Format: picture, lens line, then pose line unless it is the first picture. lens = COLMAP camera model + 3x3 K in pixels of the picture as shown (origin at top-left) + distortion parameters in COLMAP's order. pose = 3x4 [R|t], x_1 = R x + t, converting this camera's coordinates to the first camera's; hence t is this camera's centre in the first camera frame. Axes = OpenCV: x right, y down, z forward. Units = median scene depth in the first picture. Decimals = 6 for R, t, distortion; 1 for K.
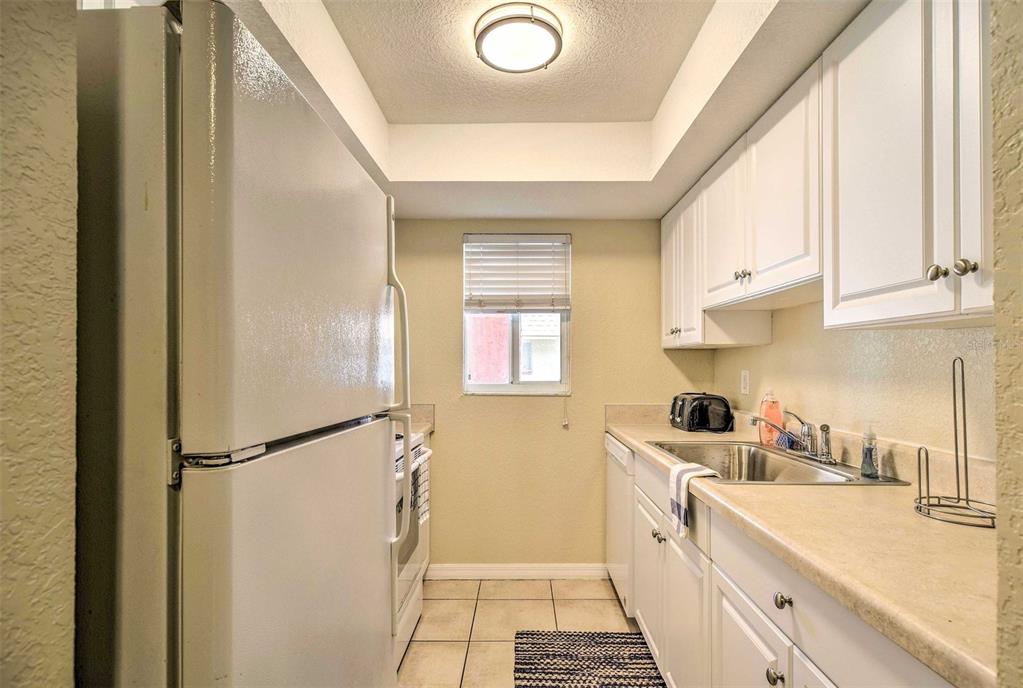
lens RADIAL K [[498.8, 0, 508.8], [0, 498.8, 361.4], [0, 0, 1]] dist [0.002840, 0.000005]
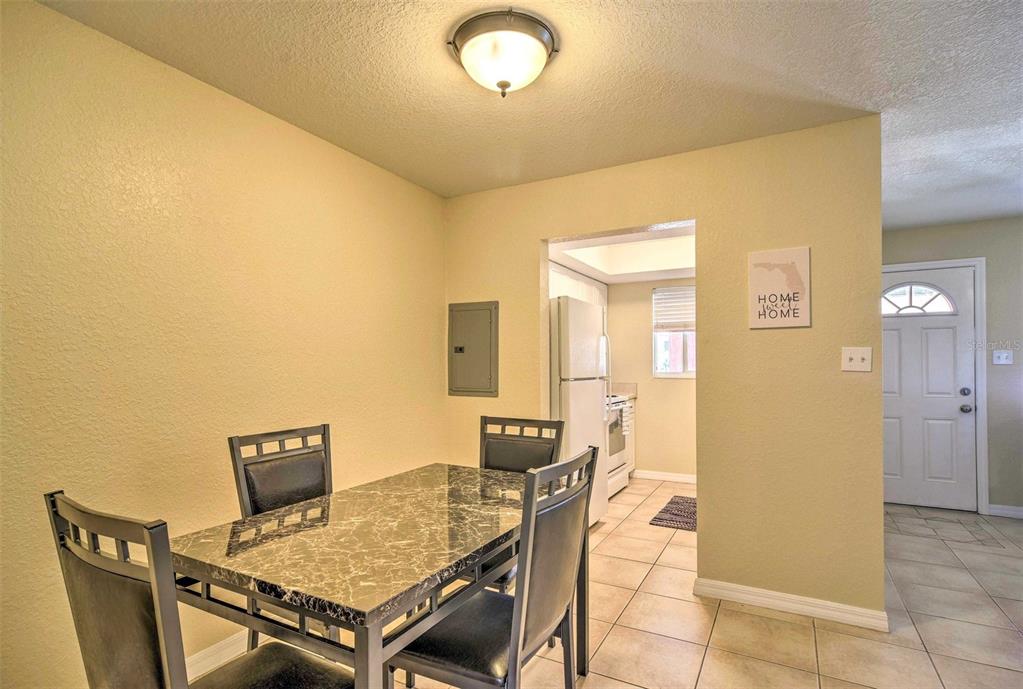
lens RADIAL K [[498.8, 0, 508.8], [0, 498.8, 361.9], [0, 0, 1]] dist [0.002840, 0.000005]
pose [[0.886504, -0.007027, -0.462668, 0.318784], [0.010867, 0.999925, 0.005634, -0.008310], [0.462594, -0.010022, 0.886513, -0.958713]]
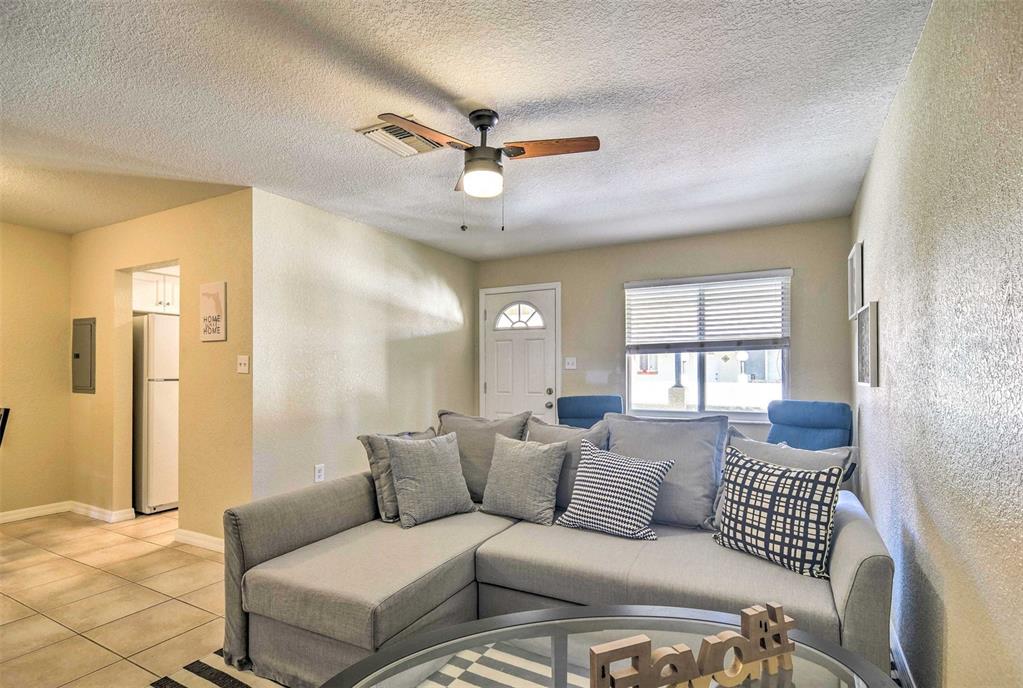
lens RADIAL K [[498.8, 0, 508.8], [0, 498.8, 361.4], [0, 0, 1]] dist [0.002840, 0.000005]
pose [[0.891965, -0.009315, -0.452008, 1.614356], [0.007845, 0.999956, -0.005127, 0.003508], [0.452035, 0.001027, 0.891999, -0.680096]]
